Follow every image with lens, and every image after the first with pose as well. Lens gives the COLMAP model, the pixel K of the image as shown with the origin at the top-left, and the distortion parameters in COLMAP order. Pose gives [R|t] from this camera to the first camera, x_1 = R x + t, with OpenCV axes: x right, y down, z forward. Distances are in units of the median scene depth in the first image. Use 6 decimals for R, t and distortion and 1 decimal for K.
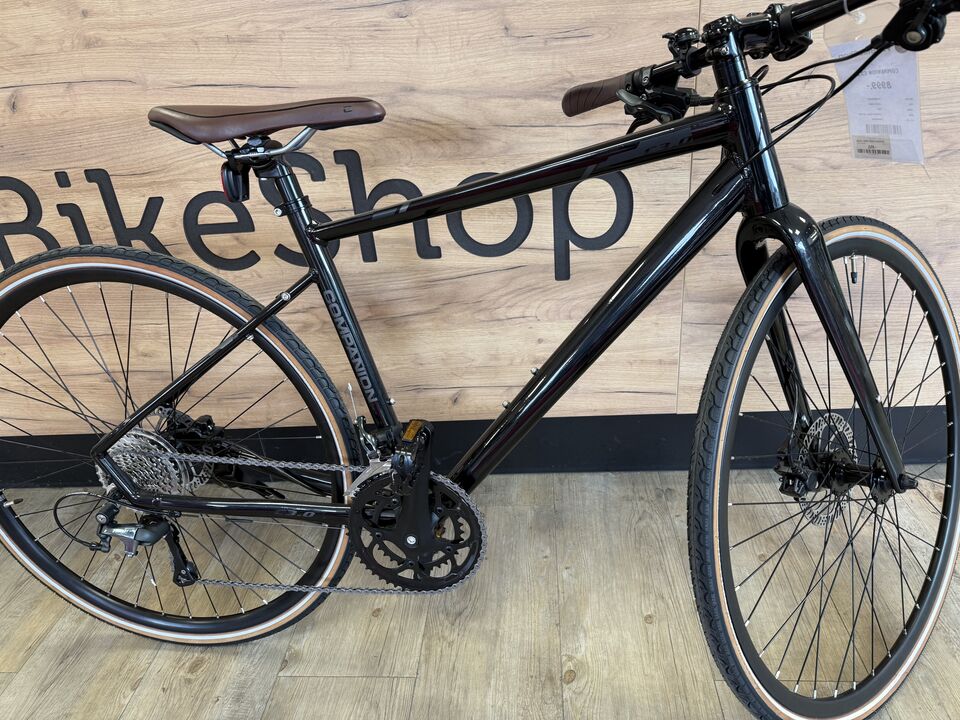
lens RADIAL K [[683.4, 0, 477.7], [0, 683.4, 360.5], [0, 0, 1]] dist [0.025474, -0.035895]
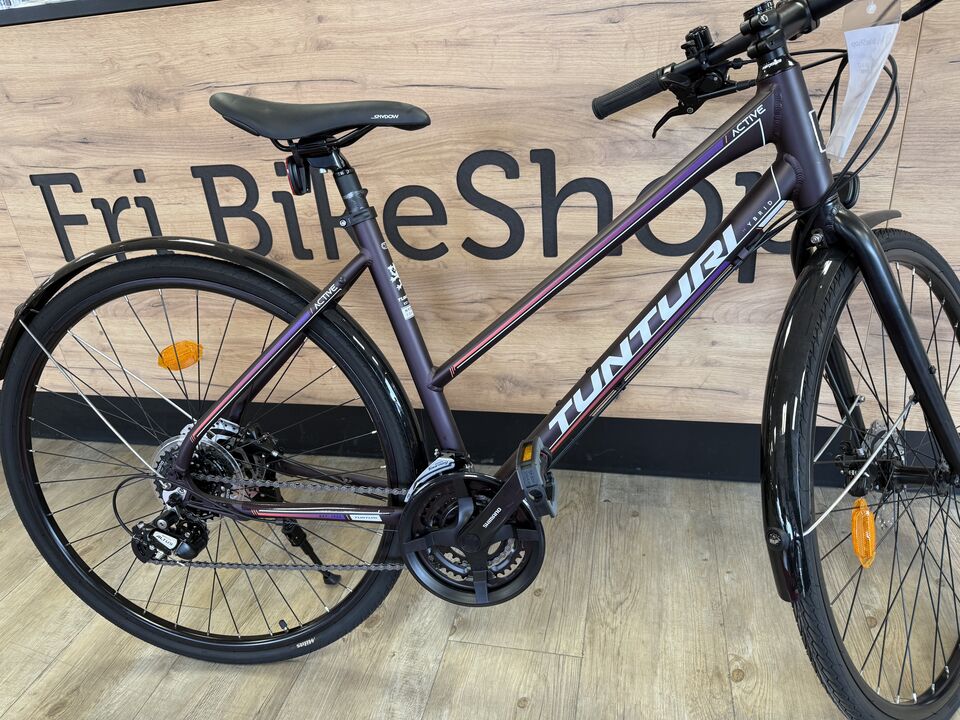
lens RADIAL K [[683.4, 0, 476.2], [0, 683.4, 362.3], [0, 0, 1]] dist [0.025474, -0.035895]
pose [[0.988356, 0.068640, -0.135795, -0.128489], [-0.070578, 0.997461, -0.009505, 0.037379], [0.134798, 0.018978, 0.990691, -0.050005]]
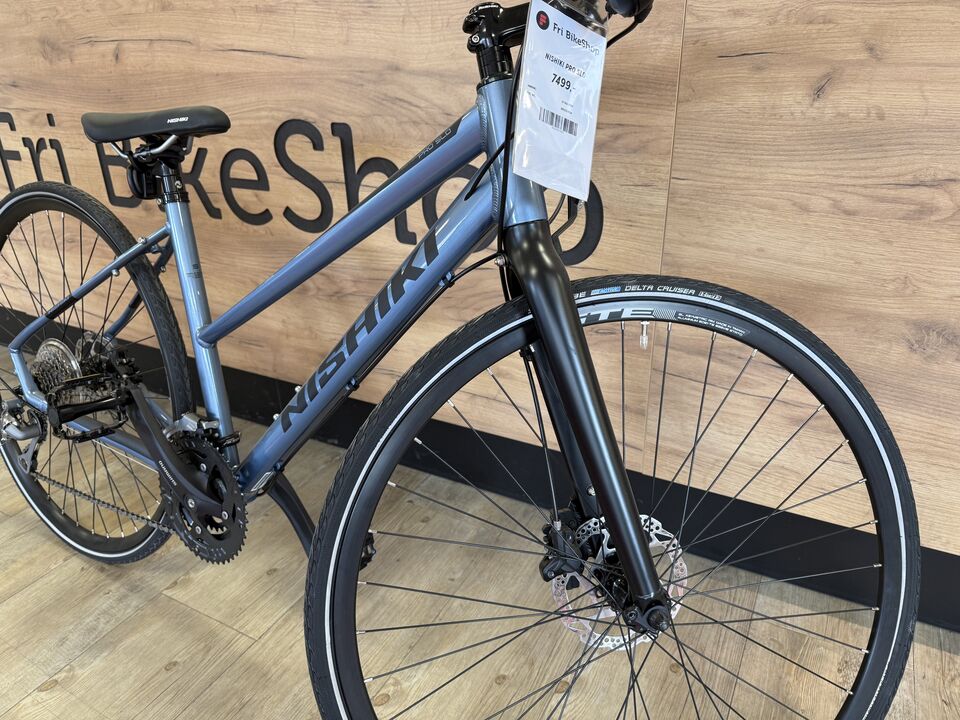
lens RADIAL K [[683.4, 0, 474.0], [0, 683.4, 360.0], [0, 0, 1]] dist [0.025474, -0.035895]
pose [[0.908023, 0.230743, -0.349645, 0.429039], [-0.238056, 0.970989, 0.022564, -0.034545], [0.344708, 0.062746, 0.936611, 0.132150]]
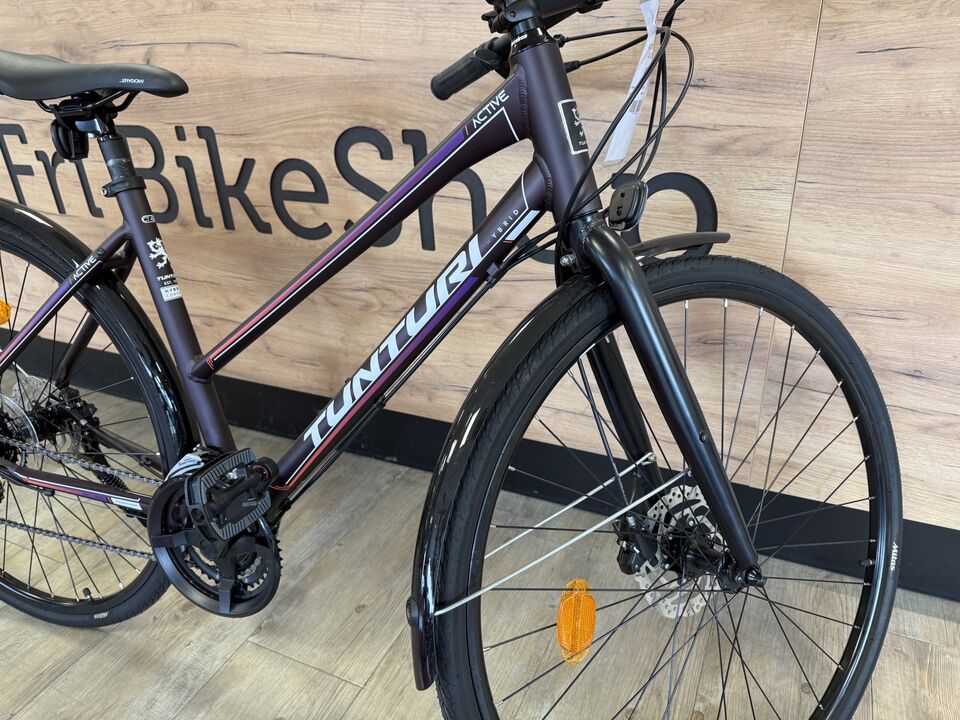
lens RADIAL K [[683.4, 0, 478.8], [0, 683.4, 361.2], [0, 0, 1]] dist [0.025474, -0.035895]
pose [[0.933128, 0.194629, -0.302310, 0.243827], [-0.191384, 0.980674, 0.040626, -0.048006], [0.304375, 0.019948, 0.952343, 0.127158]]
